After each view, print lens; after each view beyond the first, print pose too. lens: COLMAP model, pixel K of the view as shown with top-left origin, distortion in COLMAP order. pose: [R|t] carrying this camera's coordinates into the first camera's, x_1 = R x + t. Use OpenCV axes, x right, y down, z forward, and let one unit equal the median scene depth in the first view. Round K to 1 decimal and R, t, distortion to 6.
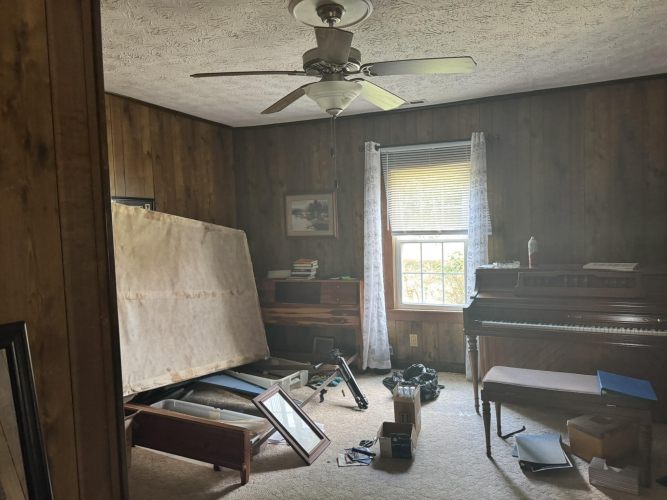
lens RADIAL K [[470.2, 0, 333.3], [0, 470.2, 254.1], [0, 0, 1]] dist [0.059534, -0.079732]
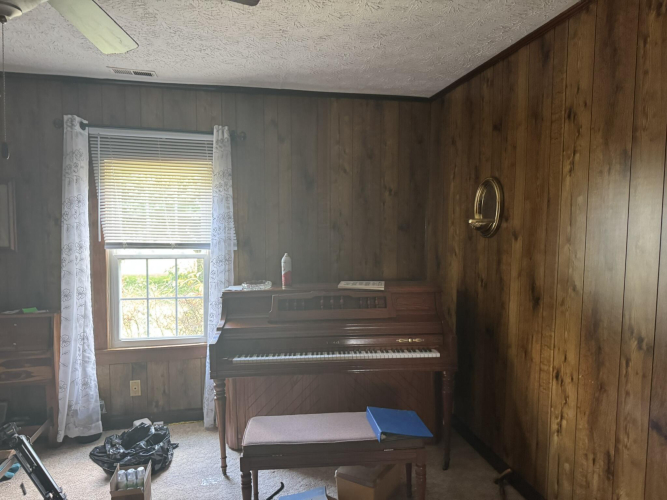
lens RADIAL K [[470.2, 0, 333.3], [0, 470.2, 254.1], [0, 0, 1]] dist [0.059534, -0.079732]
pose [[0.831757, 0.009817, 0.555053, 0.010189], [0.006140, 0.999620, -0.026880, -0.009672], [-0.555106, 0.025766, 0.831381, 0.201153]]
